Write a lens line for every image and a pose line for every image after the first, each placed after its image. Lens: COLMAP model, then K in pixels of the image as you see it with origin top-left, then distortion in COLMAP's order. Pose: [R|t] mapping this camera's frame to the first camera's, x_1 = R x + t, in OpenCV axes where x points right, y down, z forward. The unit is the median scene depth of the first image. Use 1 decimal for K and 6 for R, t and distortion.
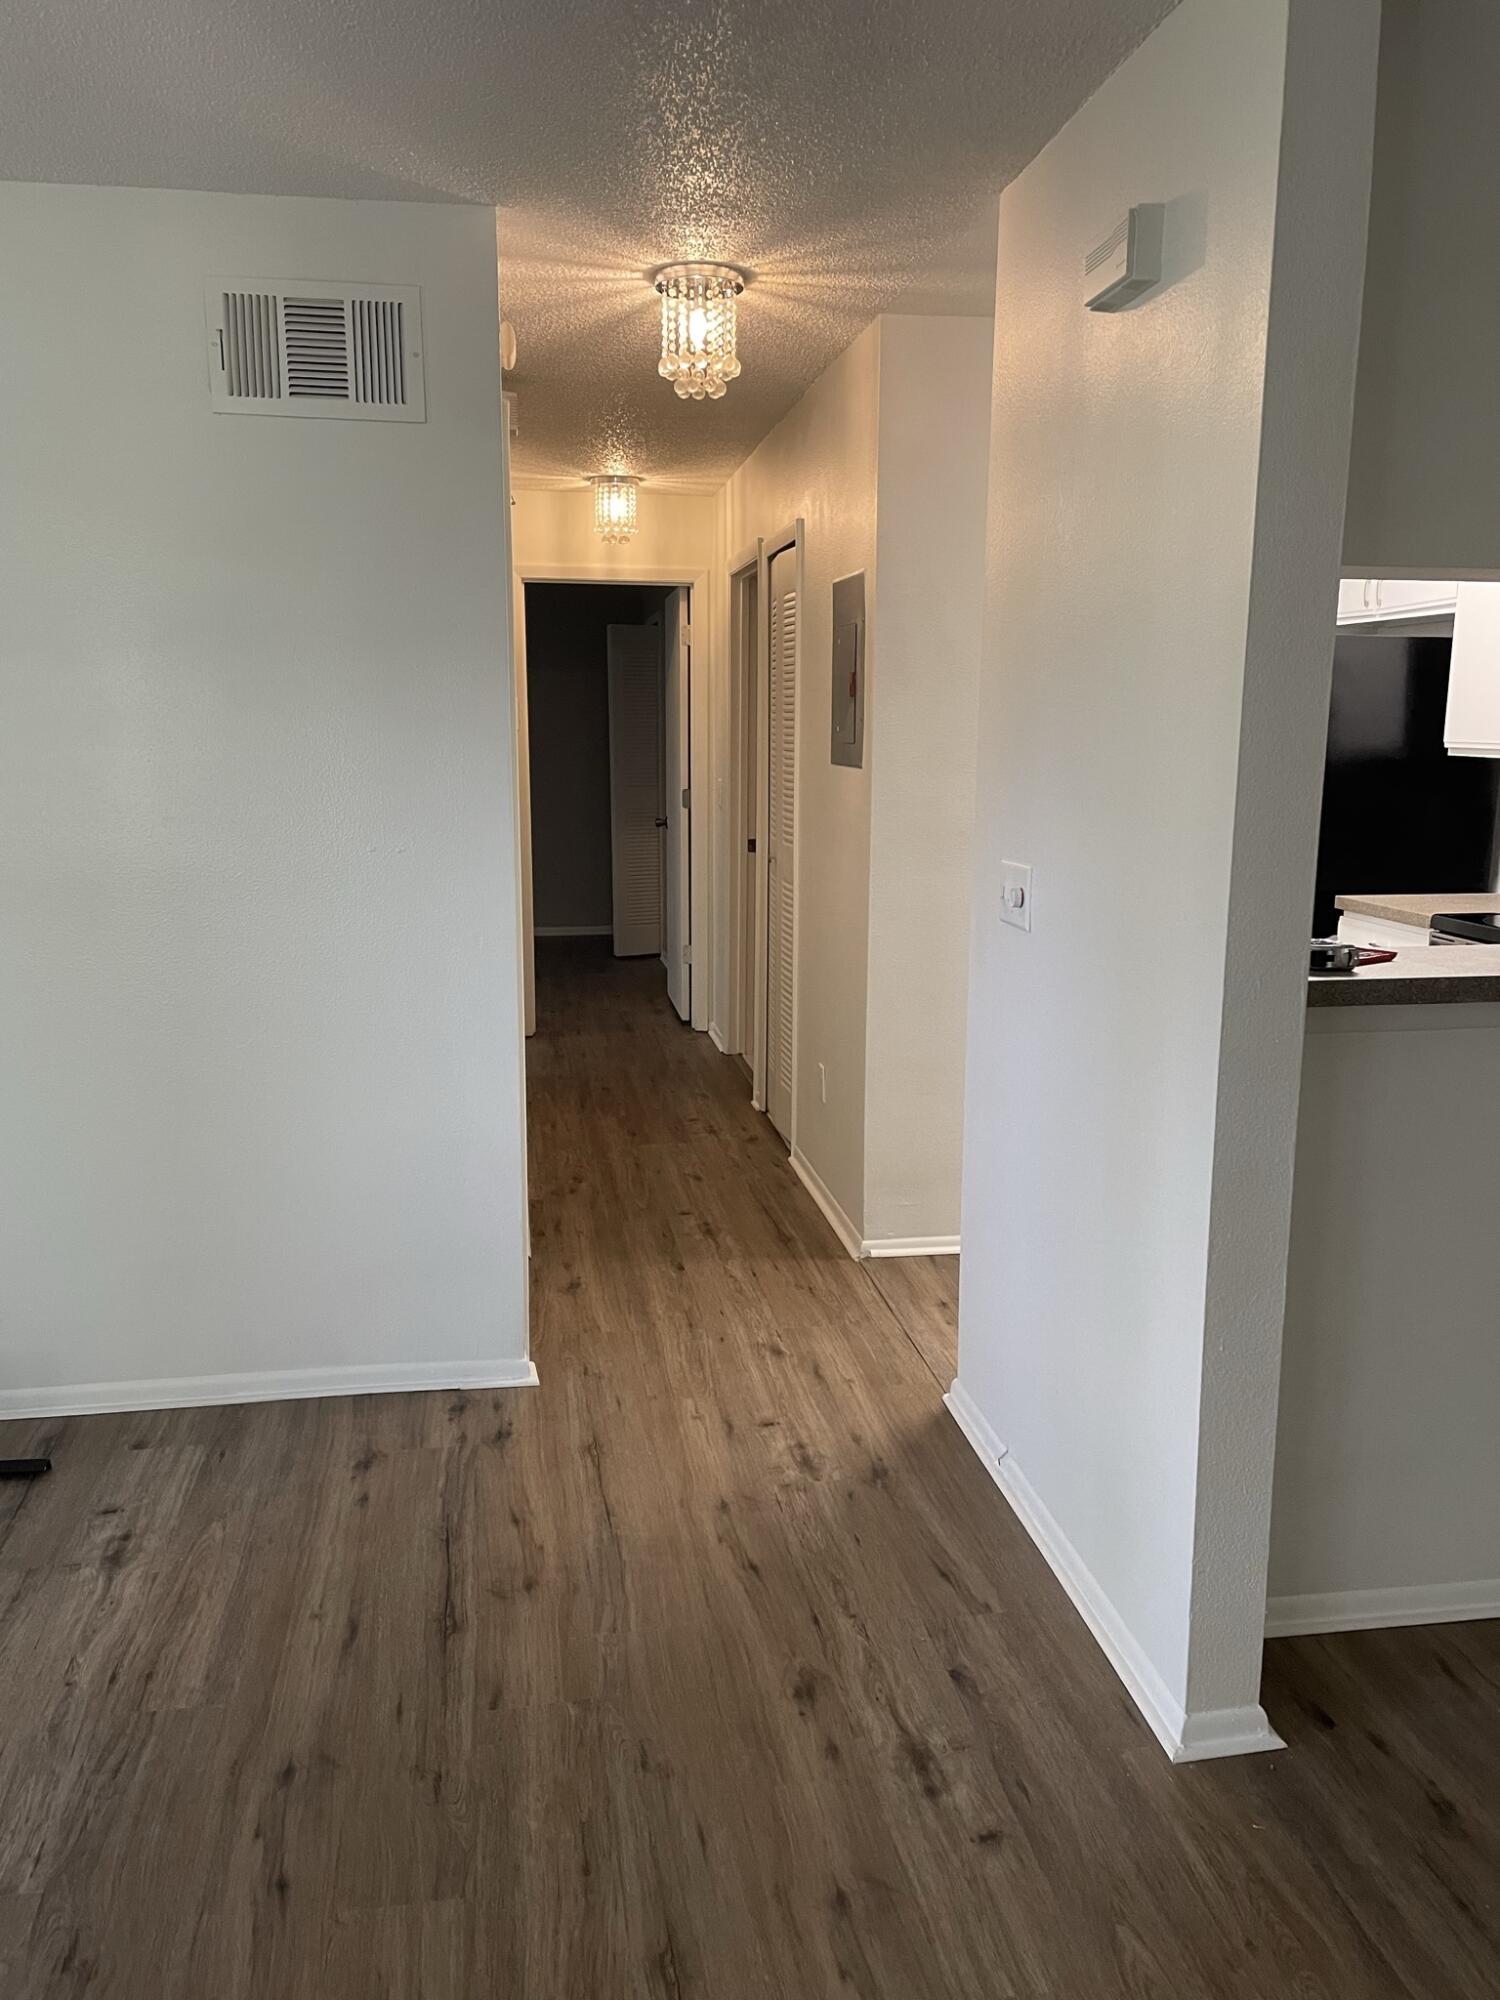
lens RADIAL K [[1509.9, 0, 752.7], [0, 1509.9, 998.5], [0, 0, 1]] dist [0.087952, -0.112266]
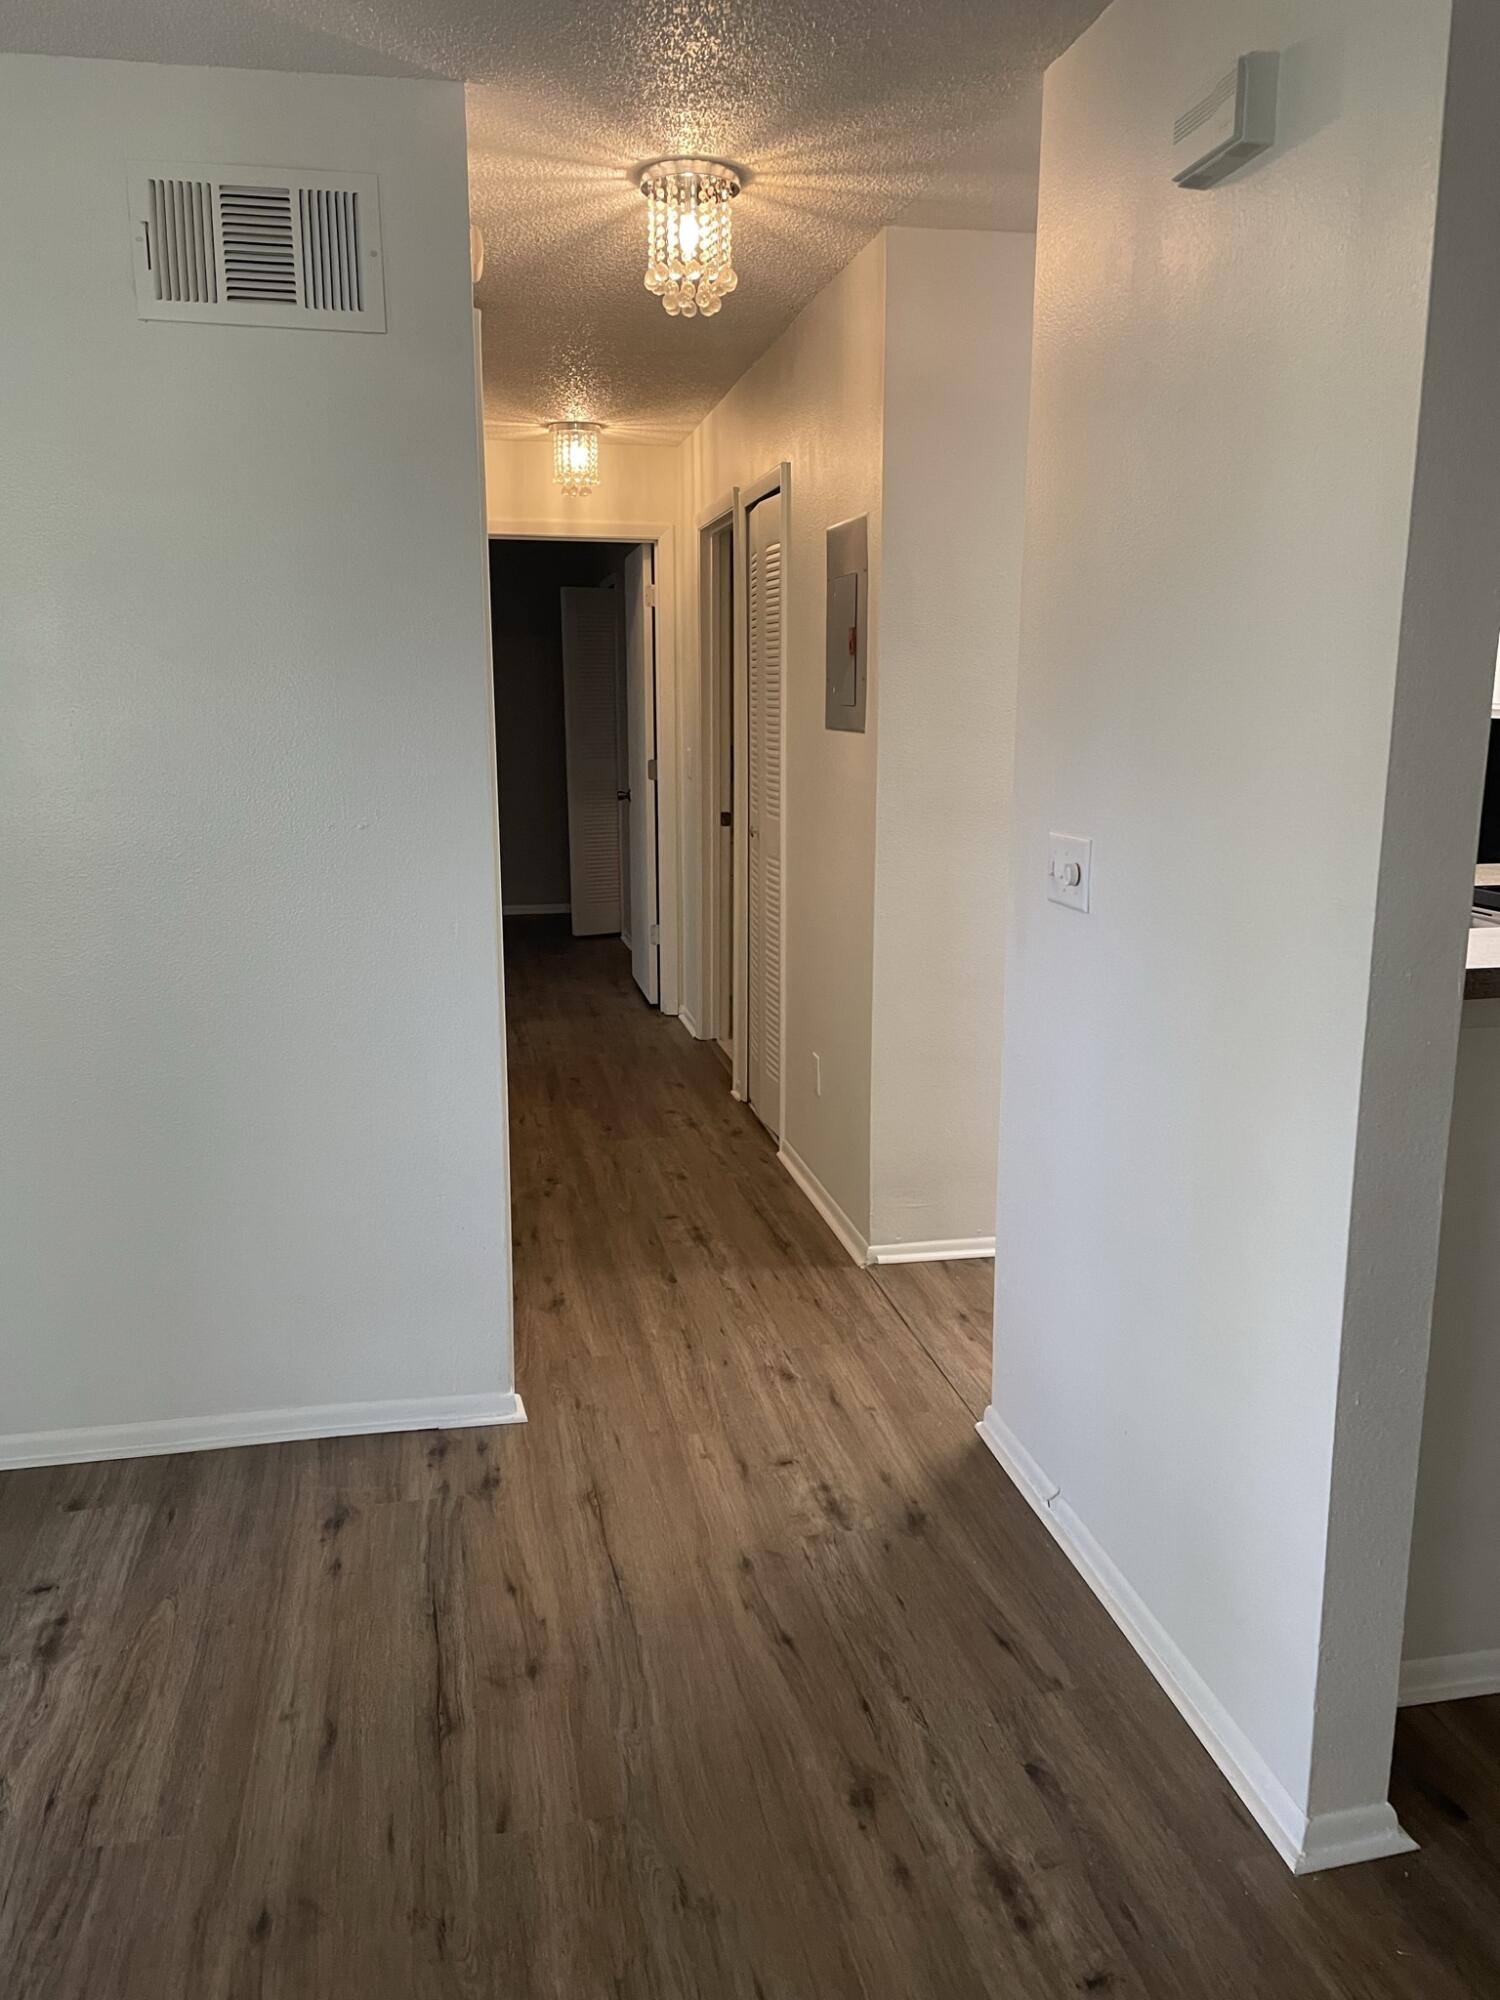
lens RADIAL K [[1509.9, 0, 754.2], [0, 1509.9, 1003.1], [0, 0, 1]] dist [0.087952, -0.112266]
pose [[0.999197, -0.011854, 0.038267, -0.044794], [0.011093, 0.999738, 0.020043, -0.011264], [-0.038495, -0.019603, 0.999067, 0.119659]]
